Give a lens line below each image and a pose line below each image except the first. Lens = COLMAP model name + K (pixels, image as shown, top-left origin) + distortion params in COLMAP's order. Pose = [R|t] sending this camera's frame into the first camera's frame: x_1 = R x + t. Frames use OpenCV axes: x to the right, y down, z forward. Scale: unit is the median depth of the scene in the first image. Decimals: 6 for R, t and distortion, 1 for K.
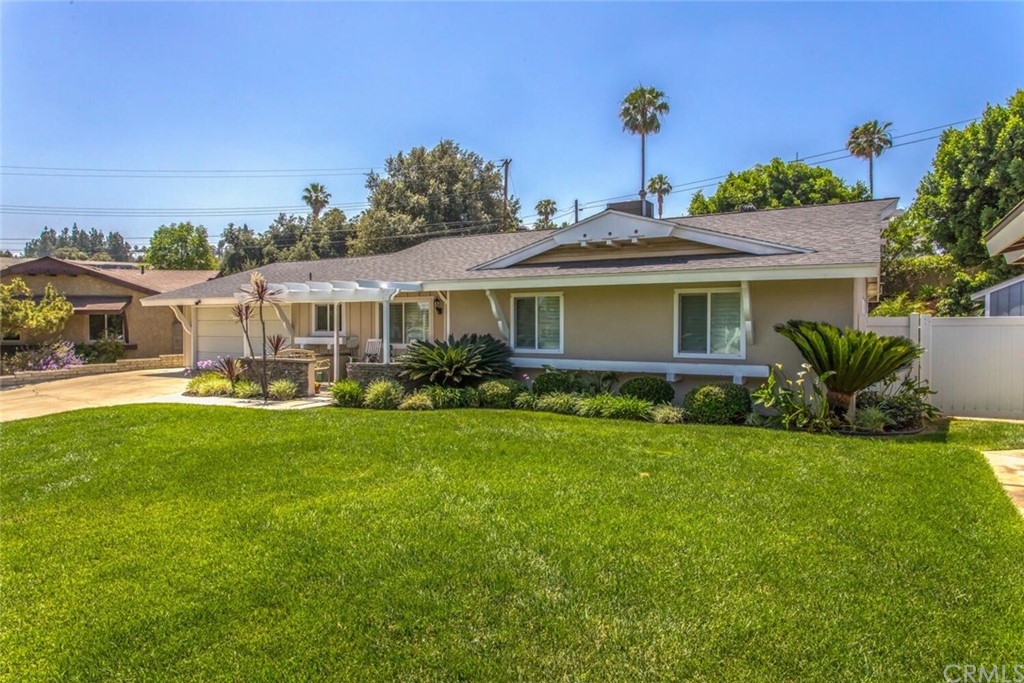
lens RADIAL K [[619.9, 0, 512.0], [0, 619.9, 320.7], [0, 0, 1]] dist [-0.001271, 0.001721]
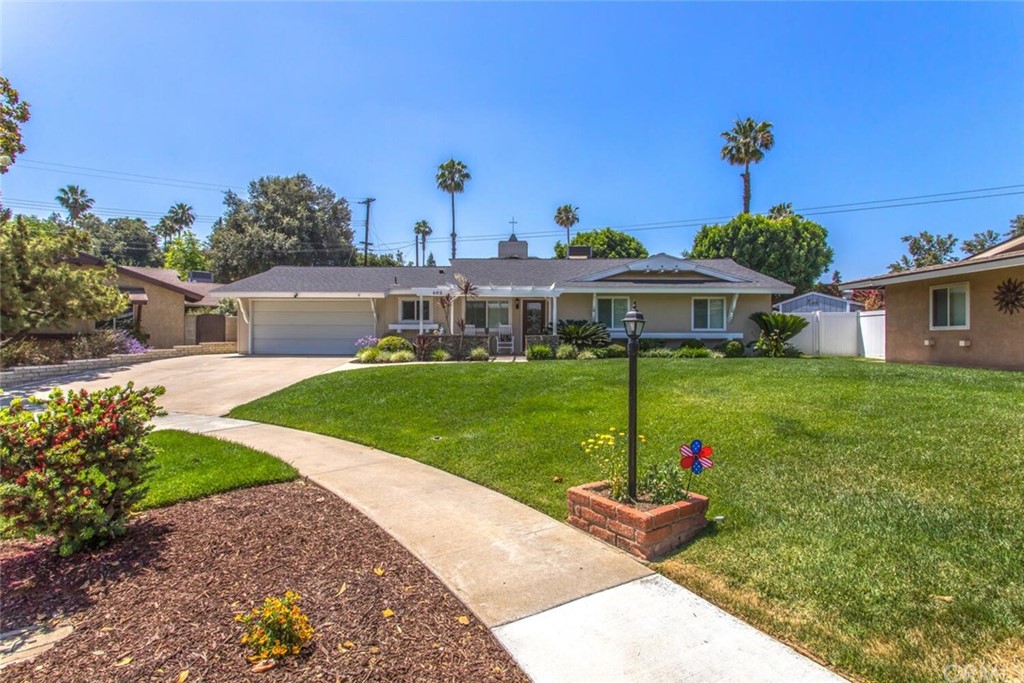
lens RADIAL K [[488.3, 0, 508.4], [0, 488.3, 329.6], [0, 0, 1]] dist [0.002088, 0.001183]
pose [[0.865851, 0.009439, 0.500213, -0.506636], [-0.005672, 0.999943, -0.009052, 0.035649], [-0.500270, 0.005001, 0.865855, -0.032174]]
